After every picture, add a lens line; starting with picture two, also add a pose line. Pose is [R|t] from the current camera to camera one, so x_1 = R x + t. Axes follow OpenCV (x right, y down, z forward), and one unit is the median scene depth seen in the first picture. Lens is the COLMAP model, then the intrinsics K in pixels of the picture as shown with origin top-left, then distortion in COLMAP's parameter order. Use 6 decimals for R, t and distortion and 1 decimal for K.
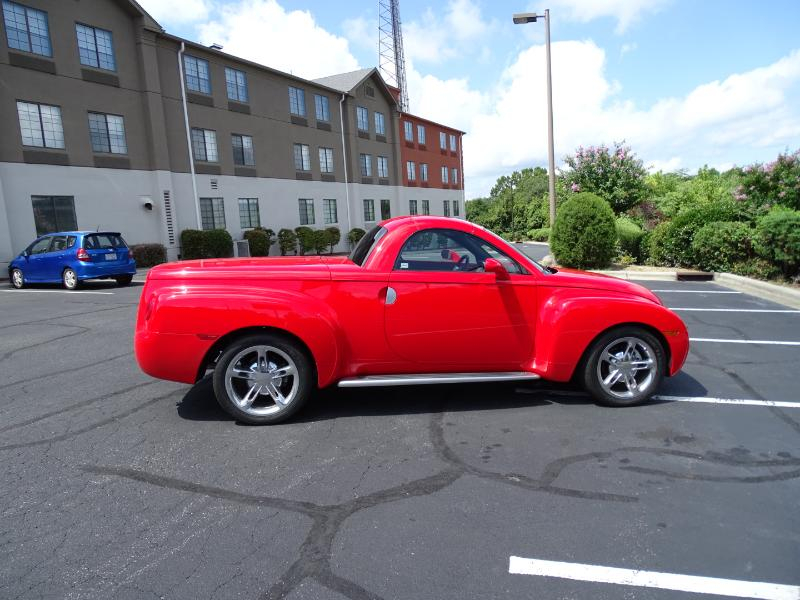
lens RADIAL K [[547.9, 0, 427.5], [0, 547.9, 311.8], [0, 0, 1]] dist [-0.005051, 0.003190]
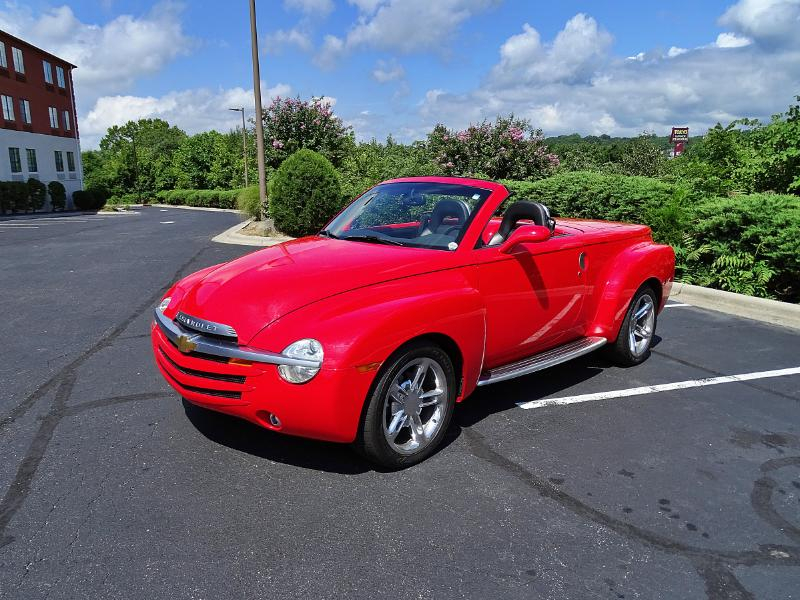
lens RADIAL K [[593.6, 0, 375.9], [0, 593.6, 302.7], [0, 0, 1]] dist [-0.009712, 0.003537]
pose [[0.848781, -0.074506, 0.523469, -0.111370], [0.055908, 0.997119, 0.051269, -0.013534], [-0.525781, -0.014250, 0.850501, 0.110633]]
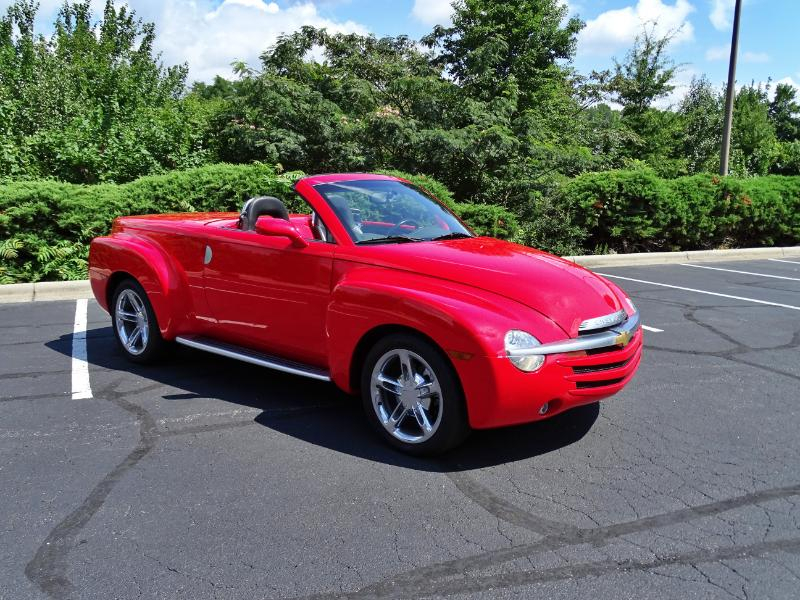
lens RADIAL K [[666.1, 0, 400.9], [0, 666.1, 295.4], [0, 0, 1]] dist [0.021397, -0.010165]
pose [[-0.556398, -0.131239, 0.820487, -0.195561], [0.140607, 0.958336, 0.248639, -0.064835], [-0.818933, 0.253708, -0.514763, 0.418730]]
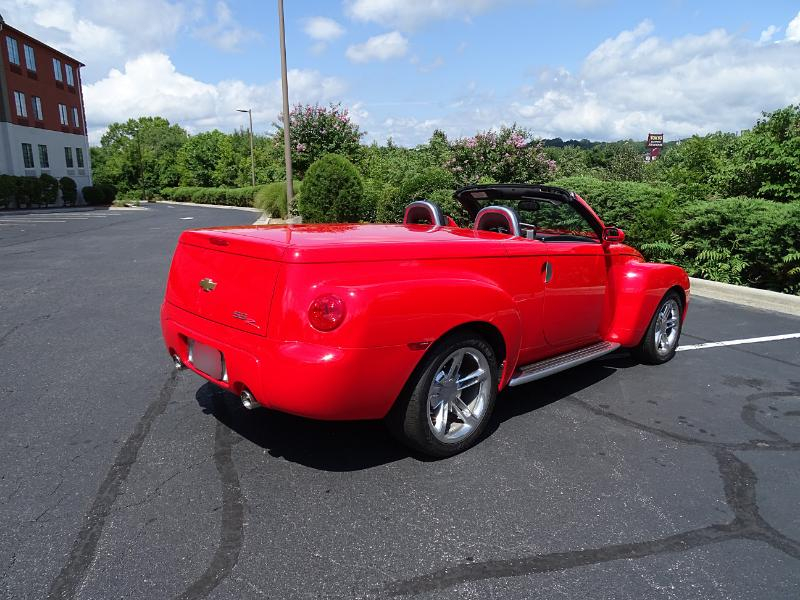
lens RADIAL K [[568.4, 0, 401.5], [0, 568.4, 302.4], [0, 0, 1]] dist [0.006634, 0.000662]
pose [[0.817789, -0.078601, 0.570125, -0.170639], [0.052087, 0.996673, 0.062694, -0.010962], [-0.573156, -0.021575, 0.819162, 0.089936]]
